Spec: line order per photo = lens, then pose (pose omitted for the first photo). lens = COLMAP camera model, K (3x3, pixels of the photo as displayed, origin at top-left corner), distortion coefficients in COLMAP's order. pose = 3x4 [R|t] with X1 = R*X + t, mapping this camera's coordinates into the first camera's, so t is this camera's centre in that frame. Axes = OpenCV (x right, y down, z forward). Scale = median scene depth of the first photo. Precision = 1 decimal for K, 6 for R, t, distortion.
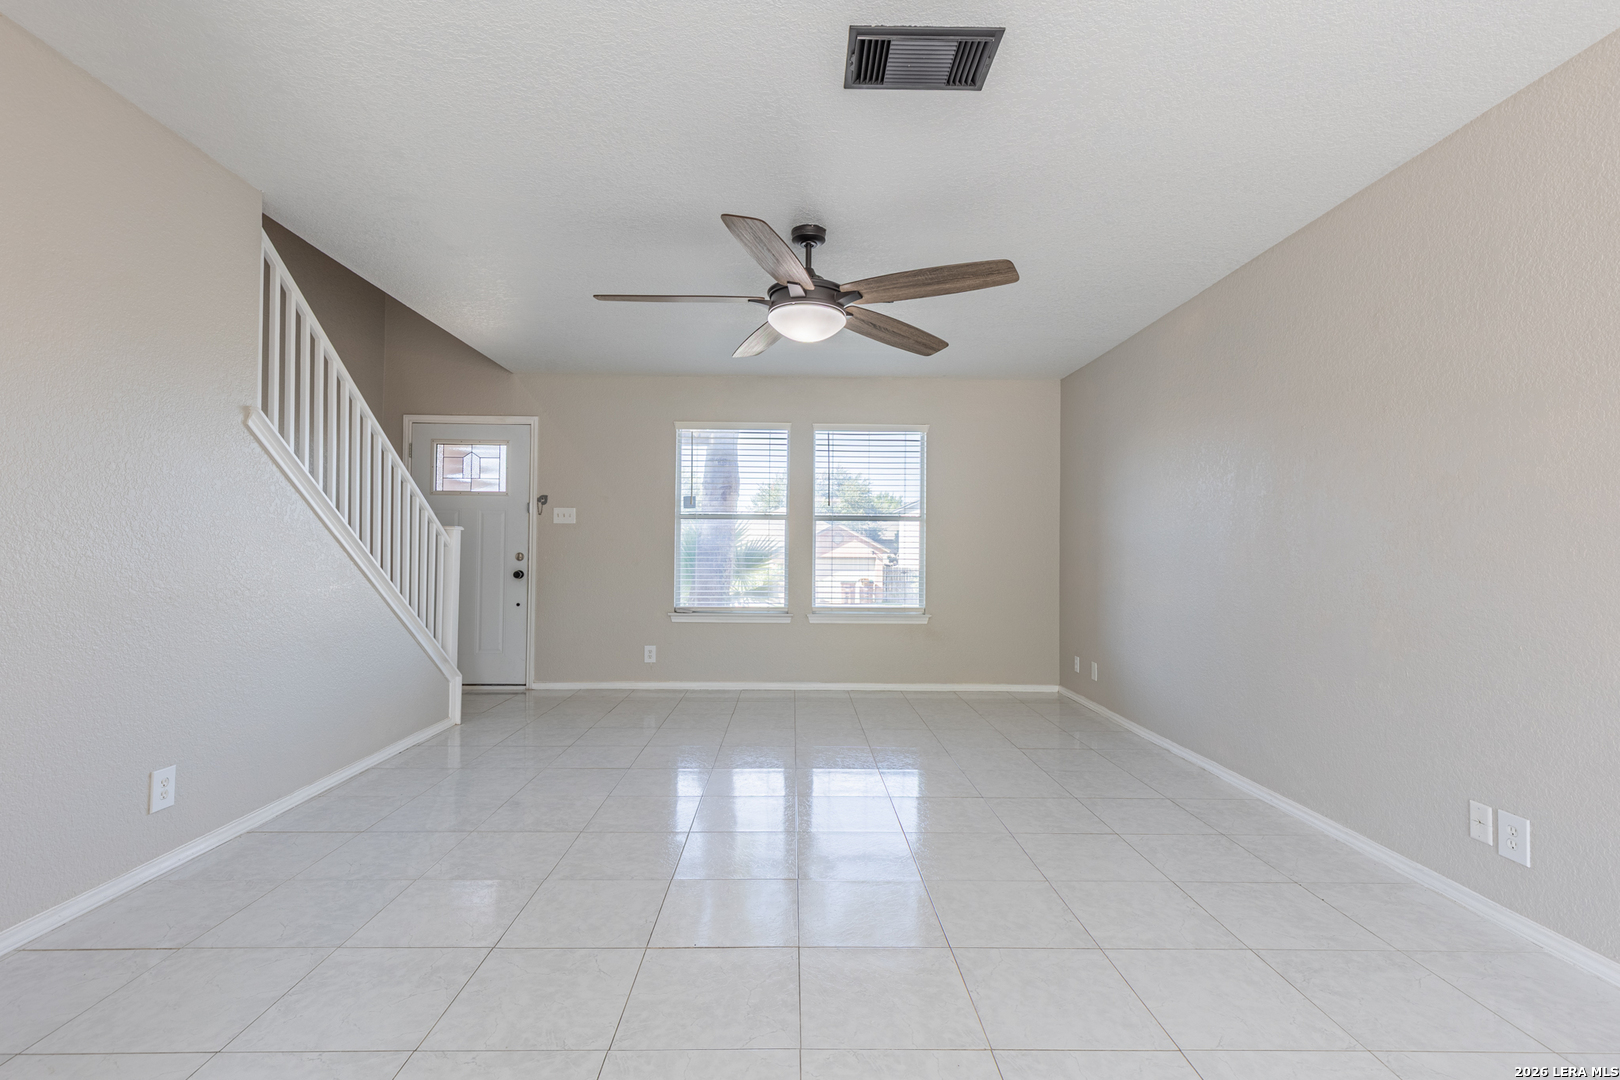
lens RADIAL K [[737.9, 0, 807.7], [0, 737.9, 536.6], [0, 0, 1]] dist [0.001049, -0.000023]
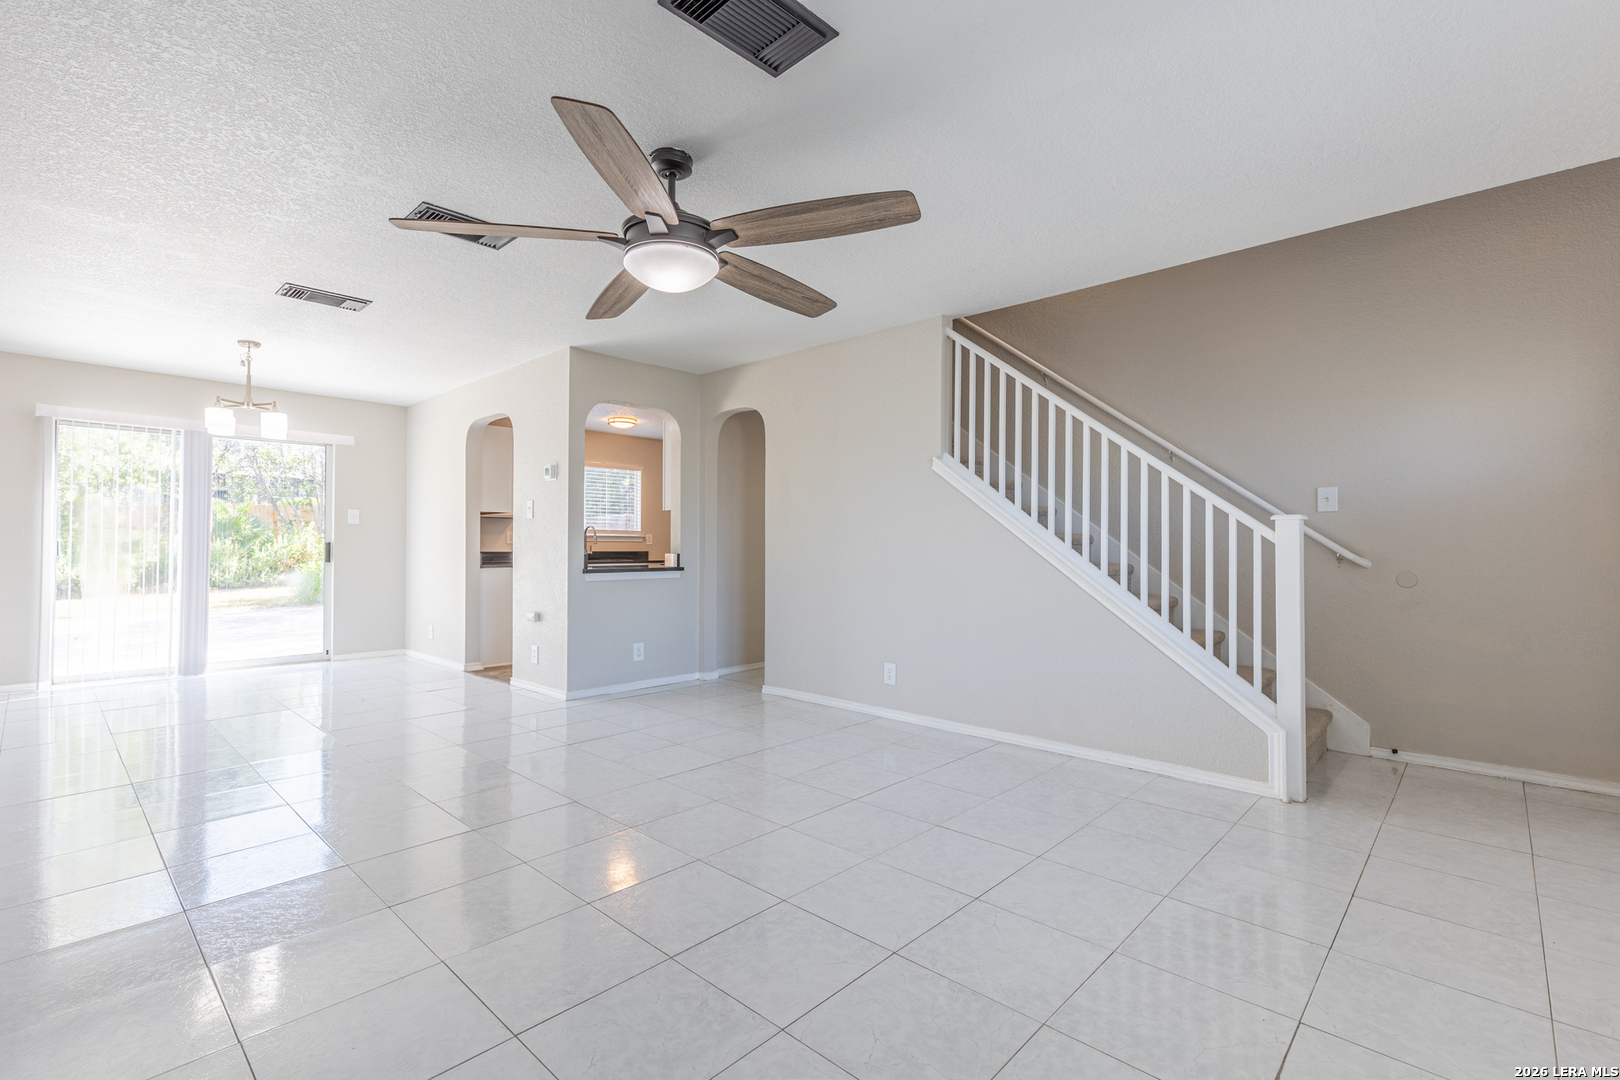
lens RADIAL K [[723.1, 0, 815.0], [0, 723.1, 539.7], [0, 0, 1]] dist [0.001384, 0.000725]
pose [[-0.693196, -0.019679, -0.720480, 0.320203], [0.004010, 0.999506, -0.031159, 0.028878], [0.720738, -0.024488, -0.692775, 1.144796]]
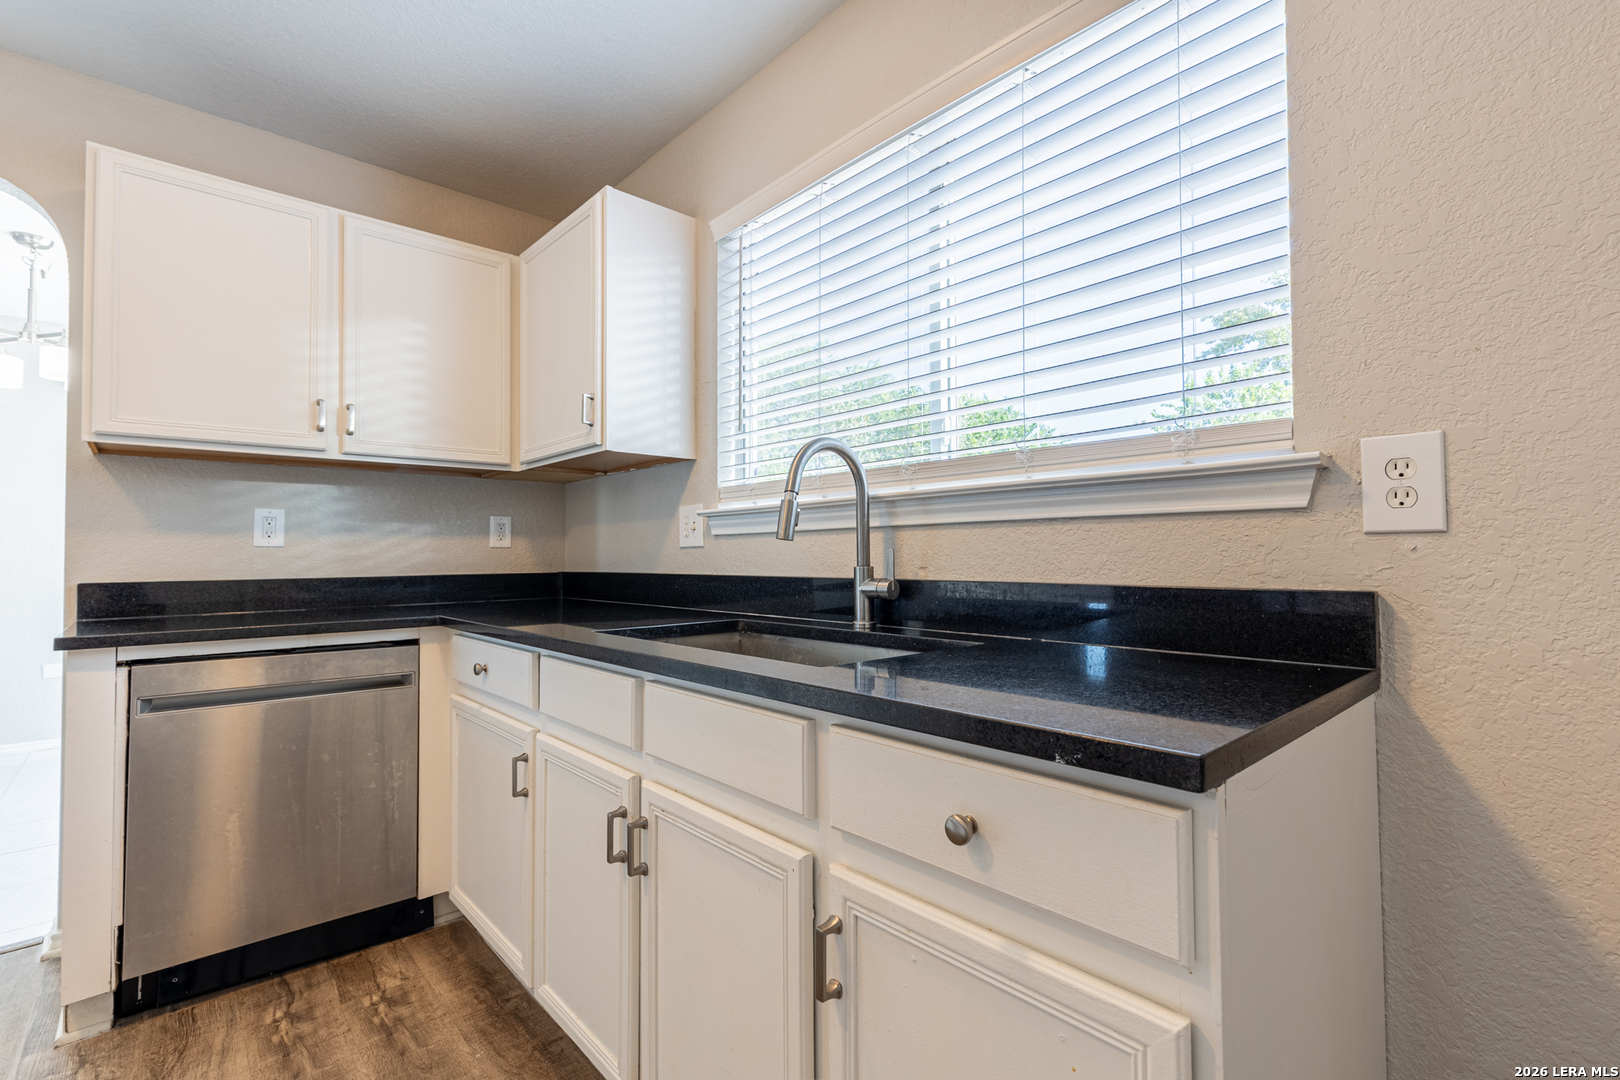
lens RADIAL K [[723.1, 0, 815.0], [0, 723.1, 539.7], [0, 0, 1]] dist [0.001384, 0.000725]
pose [[-0.662217, 0.014948, 0.749163, -0.862242], [-0.012876, 0.999426, -0.031322, -0.010173], [-0.749202, -0.030388, -0.661645, -0.319199]]
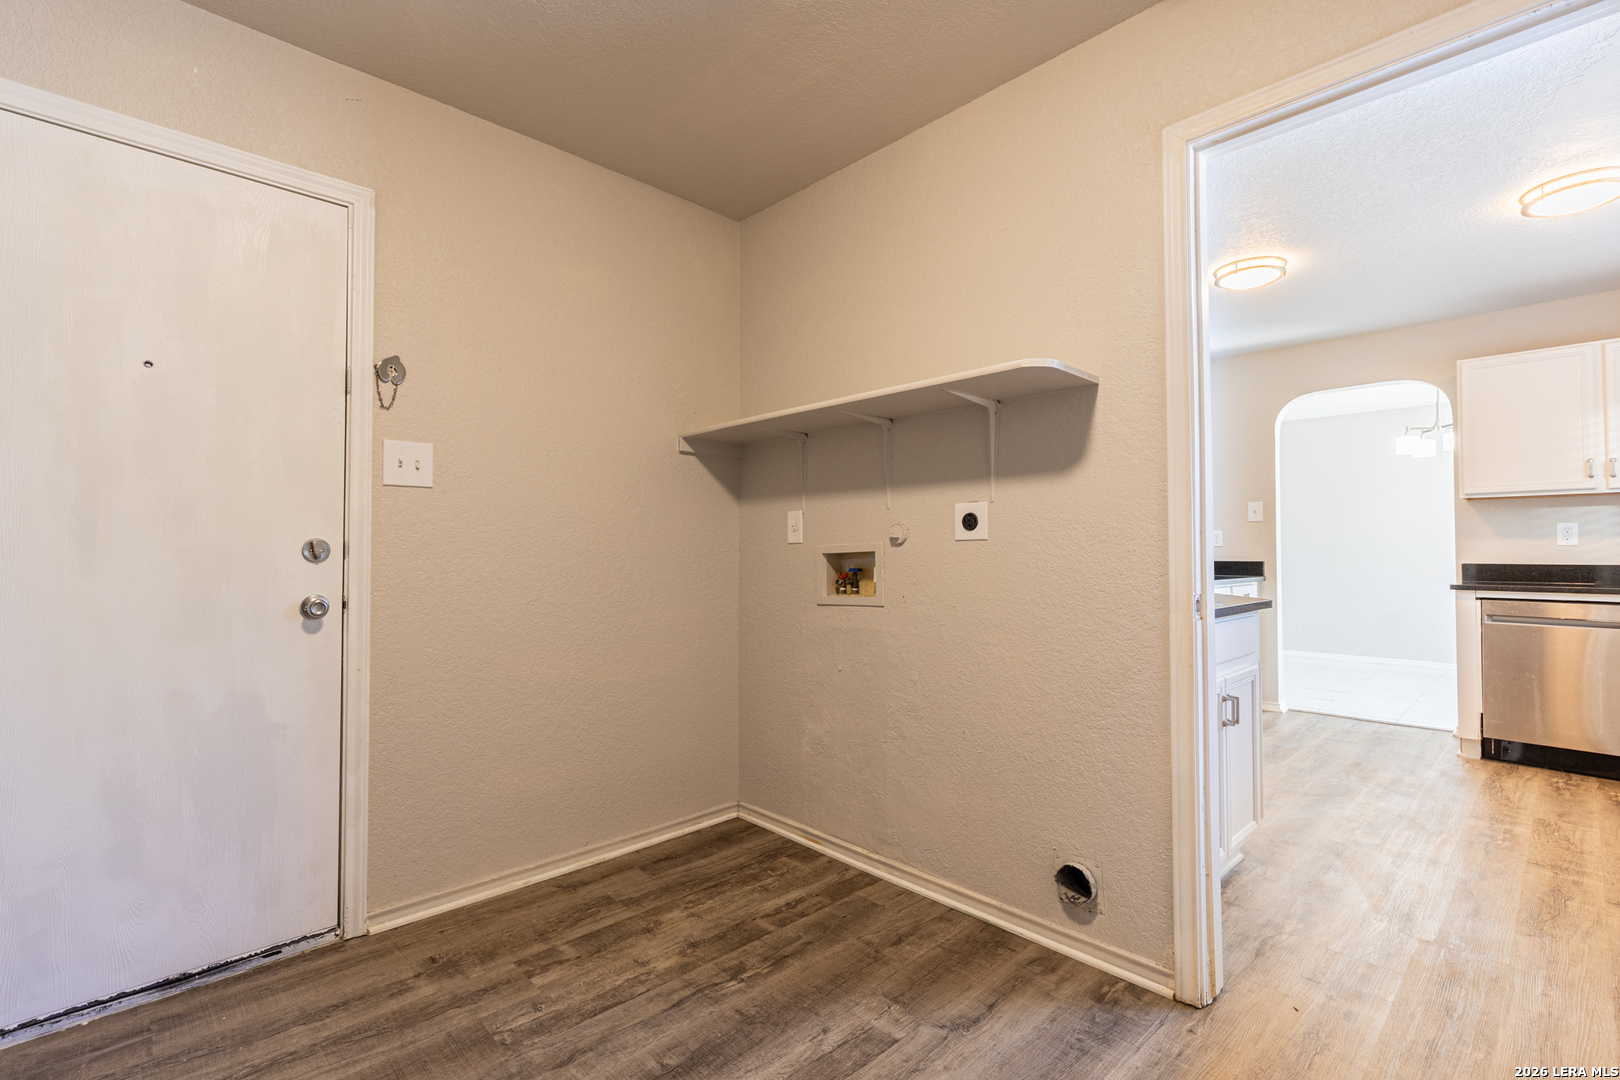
lens RADIAL K [[719.3, 0, 812.3], [0, 719.3, 533.4], [0, 0, 1]] dist [-0.003440, -0.000774]
pose [[0.733719, 0.013733, 0.679314, -1.468138], [-0.013271, 0.999895, -0.005881, -0.013671], [-0.679323, -0.004700, 0.733824, -0.383468]]
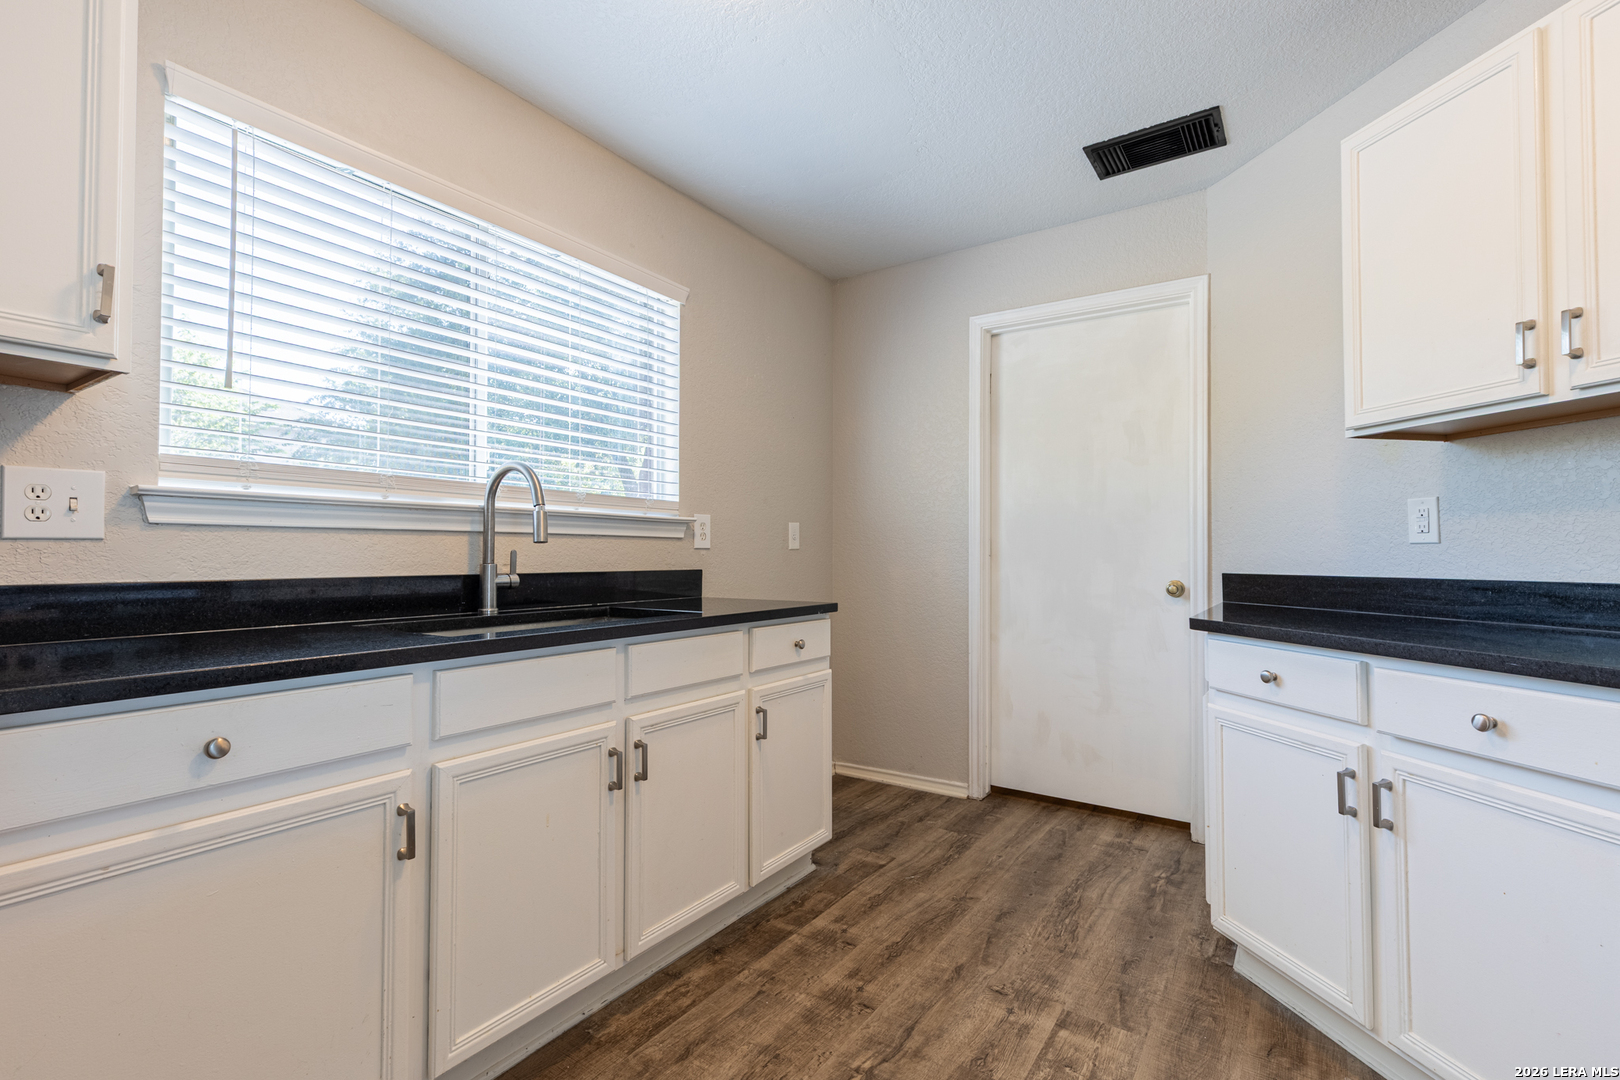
lens RADIAL K [[732.6, 0, 815.2], [0, 732.6, 542.0], [0, 0, 1]] dist [0.007850, -0.000301]
pose [[-0.569231, -0.024257, -0.821820, -0.355218], [0.008710, 0.999331, -0.035530, -0.004014], [0.822131, -0.027383, -0.568639, -0.155125]]
